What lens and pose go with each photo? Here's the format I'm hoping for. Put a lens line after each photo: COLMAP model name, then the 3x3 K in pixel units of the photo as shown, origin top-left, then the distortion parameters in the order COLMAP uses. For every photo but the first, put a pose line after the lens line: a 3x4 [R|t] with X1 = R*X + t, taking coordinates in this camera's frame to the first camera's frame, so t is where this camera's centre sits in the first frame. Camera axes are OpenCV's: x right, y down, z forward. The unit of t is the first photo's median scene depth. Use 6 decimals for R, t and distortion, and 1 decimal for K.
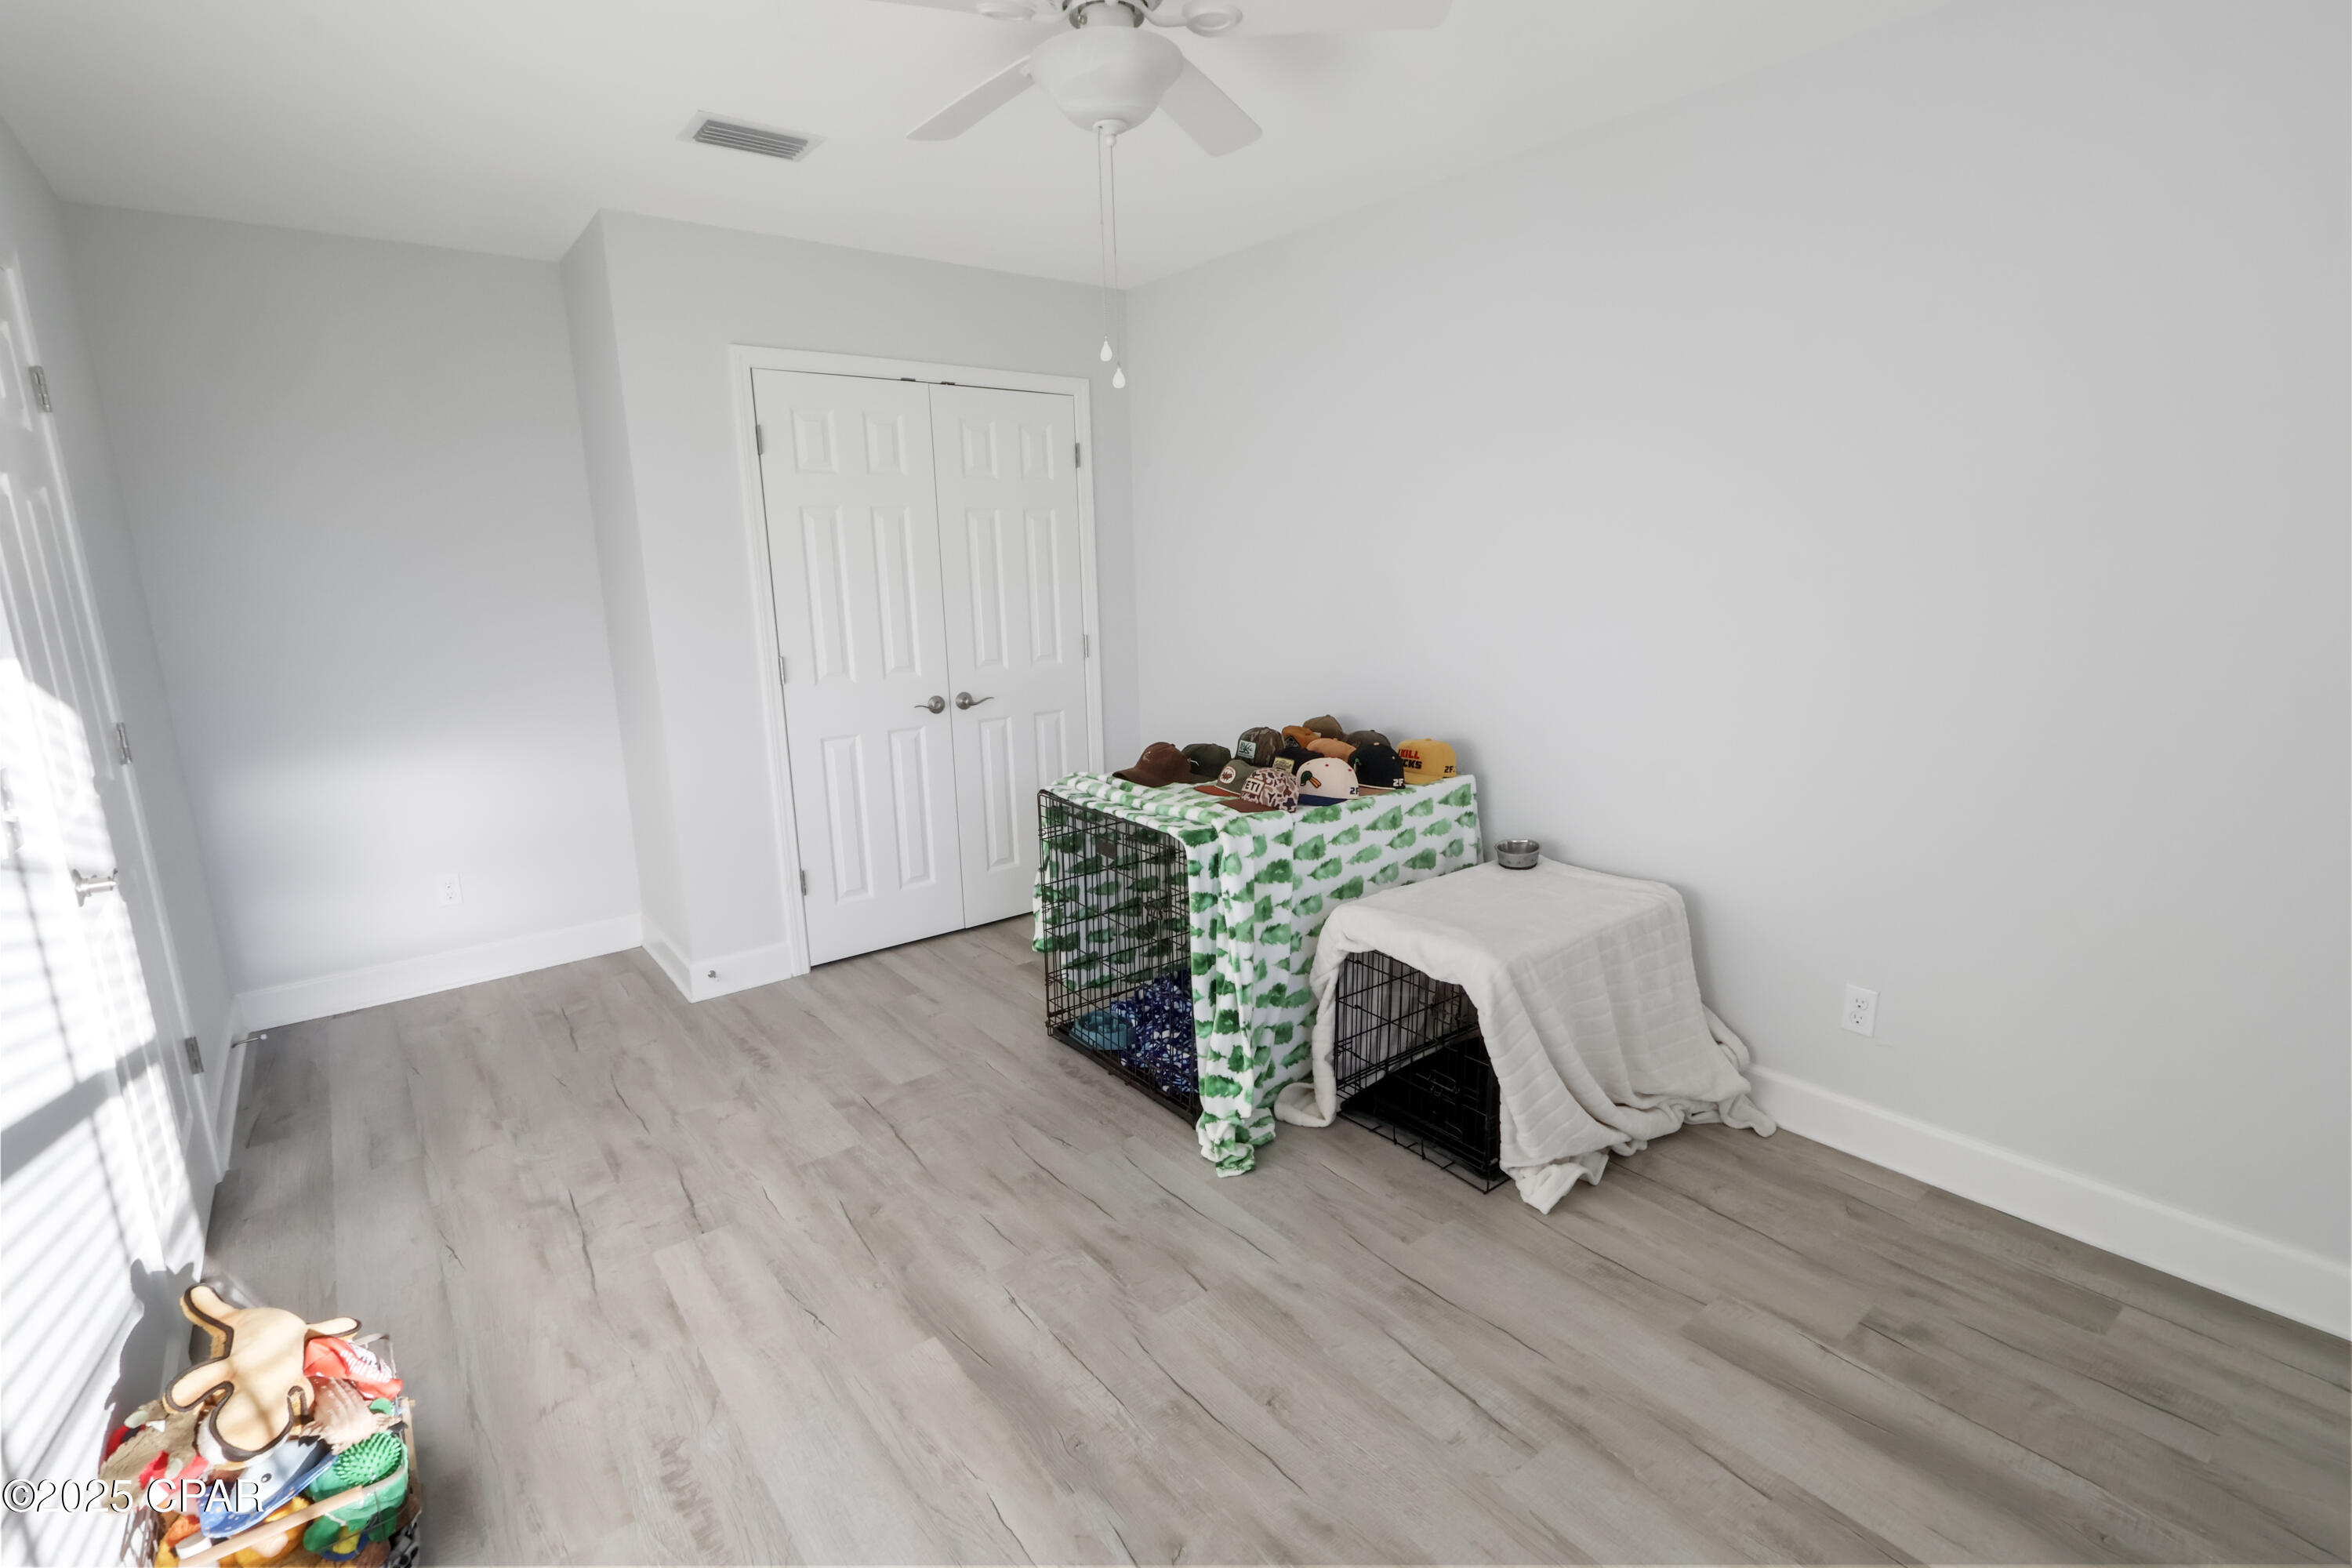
lens RADIAL K [[1079.3, 0, 1172.1], [0, 1079.3, 790.7], [0, 0, 1]] dist [-0.022034, 0.000229]
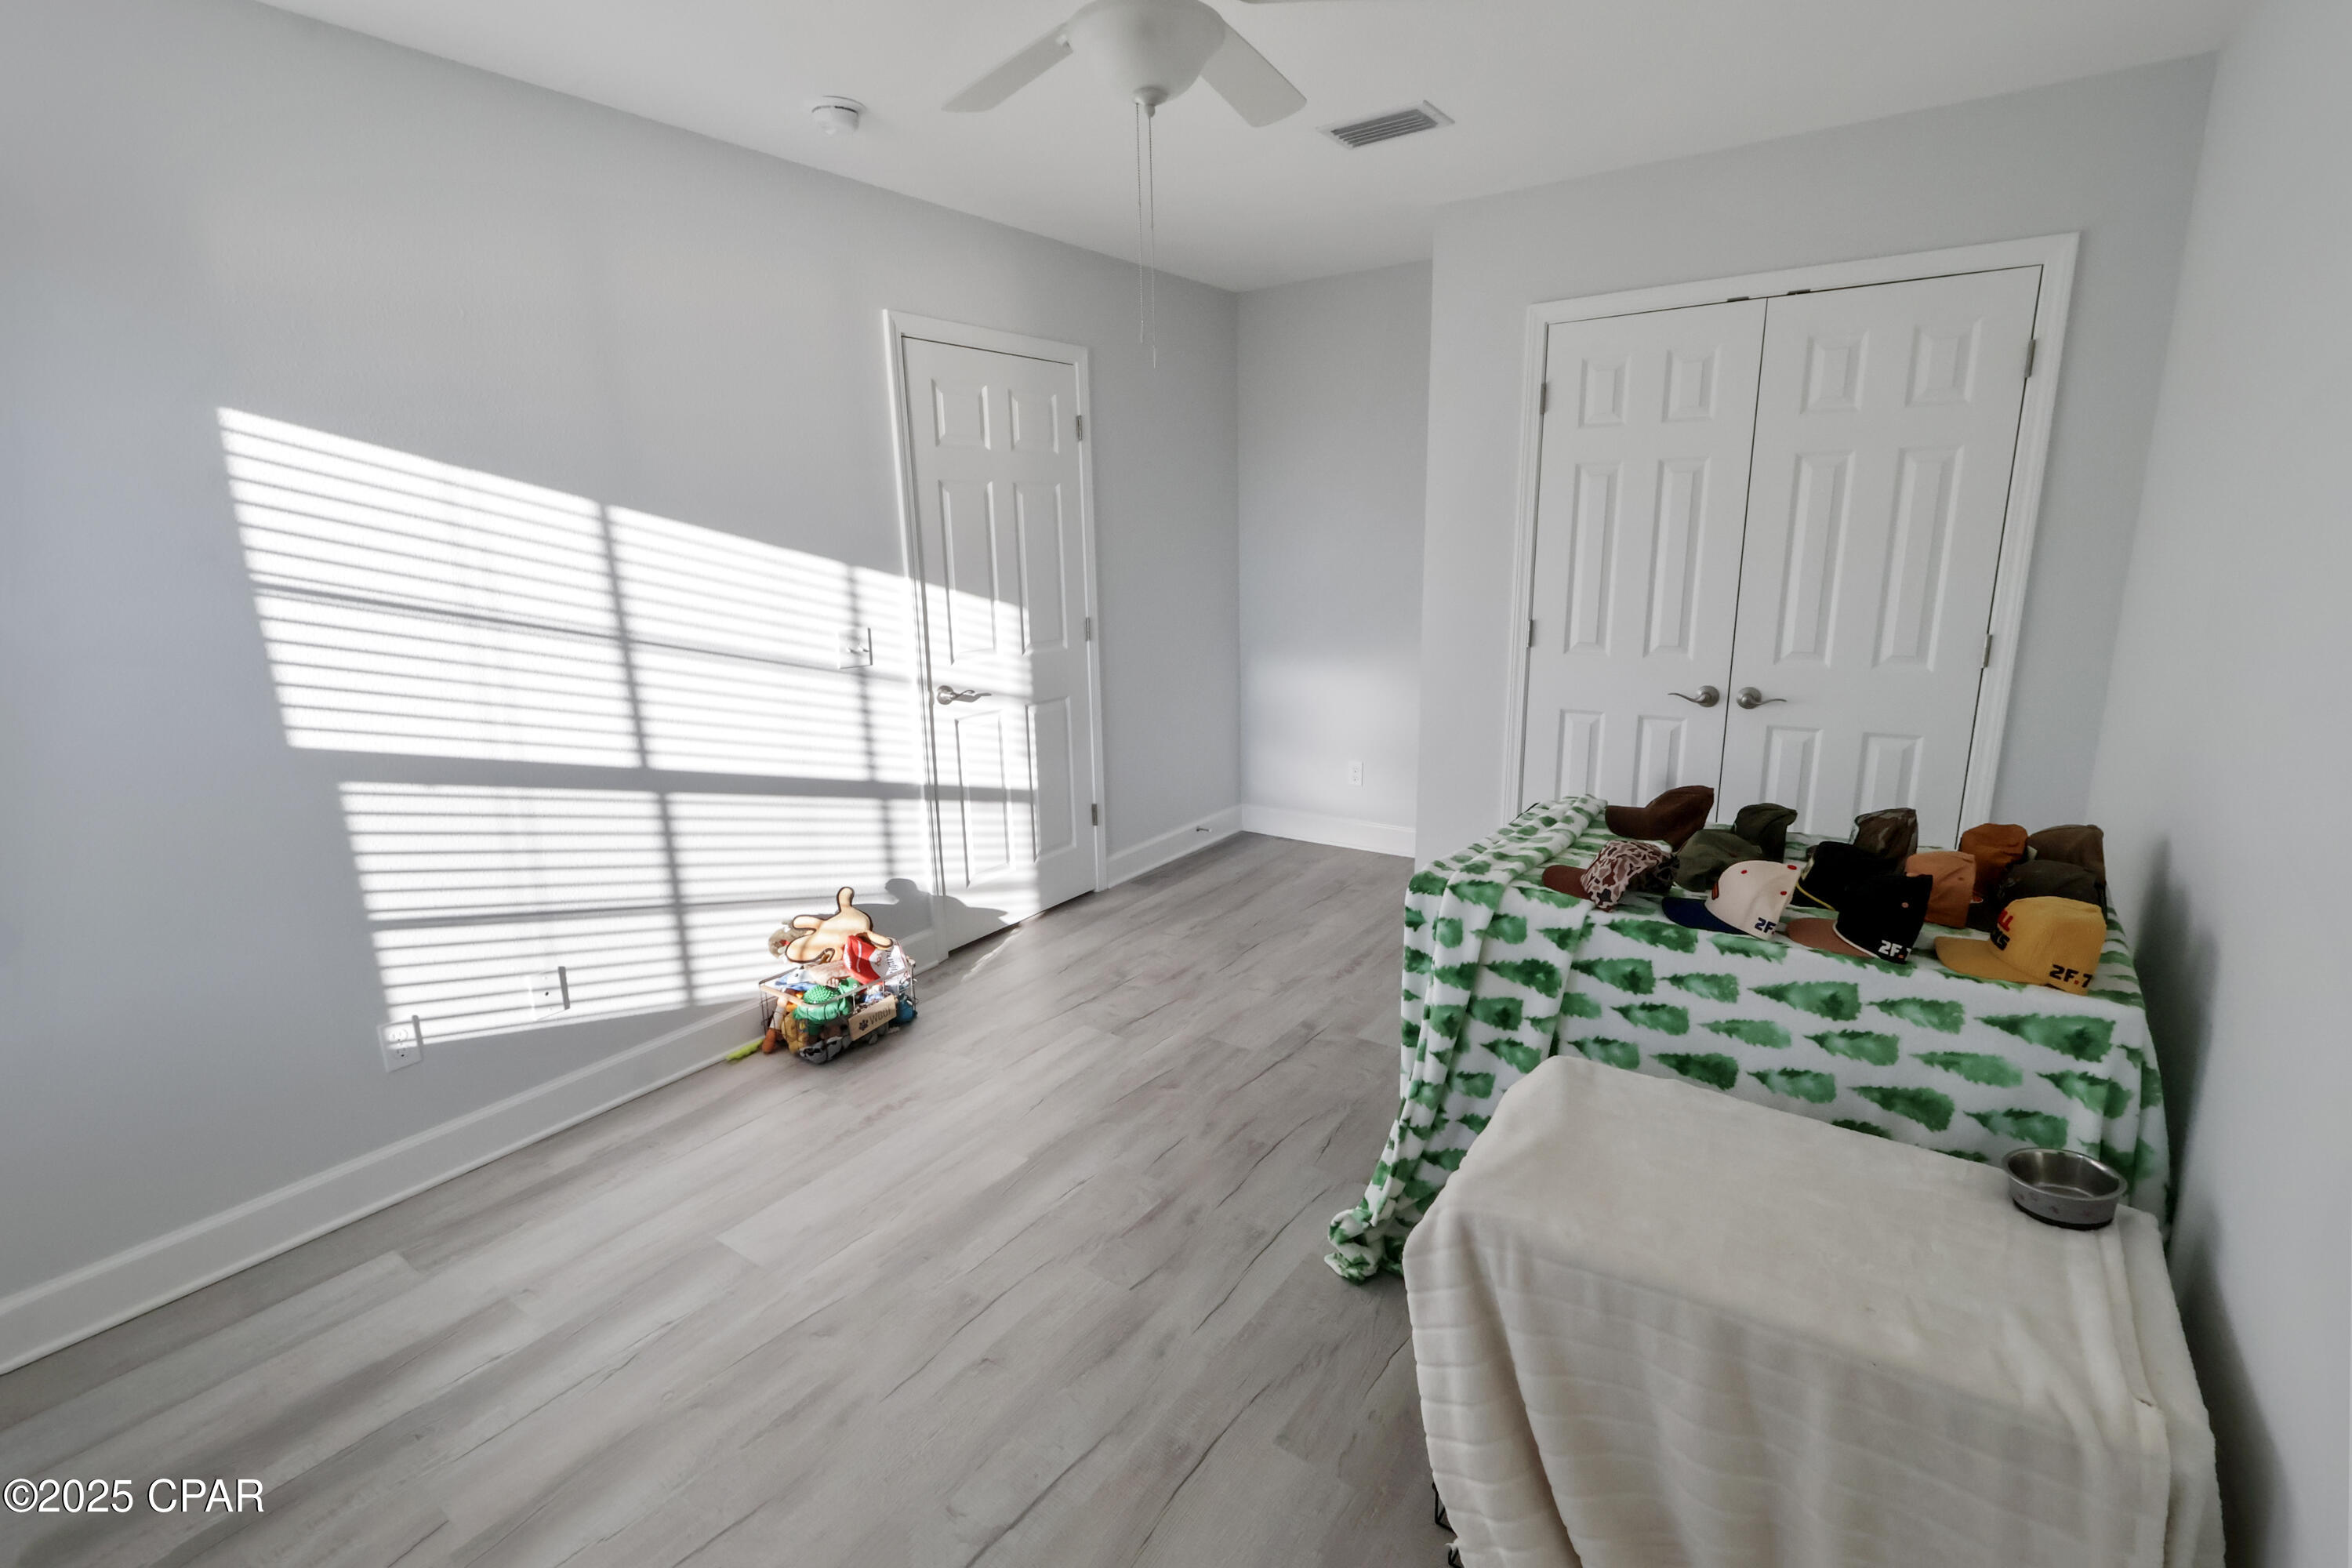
lens RADIAL K [[1079.3, 0, 1166.9], [0, 1079.3, 788.8], [0, 0, 1]] dist [-0.022034, 0.000229]
pose [[0.269677, 0.238641, -0.932912, 0.609753], [-0.183321, 0.963811, 0.193552, -0.125953], [0.945340, 0.118826, 0.303666, 0.484003]]
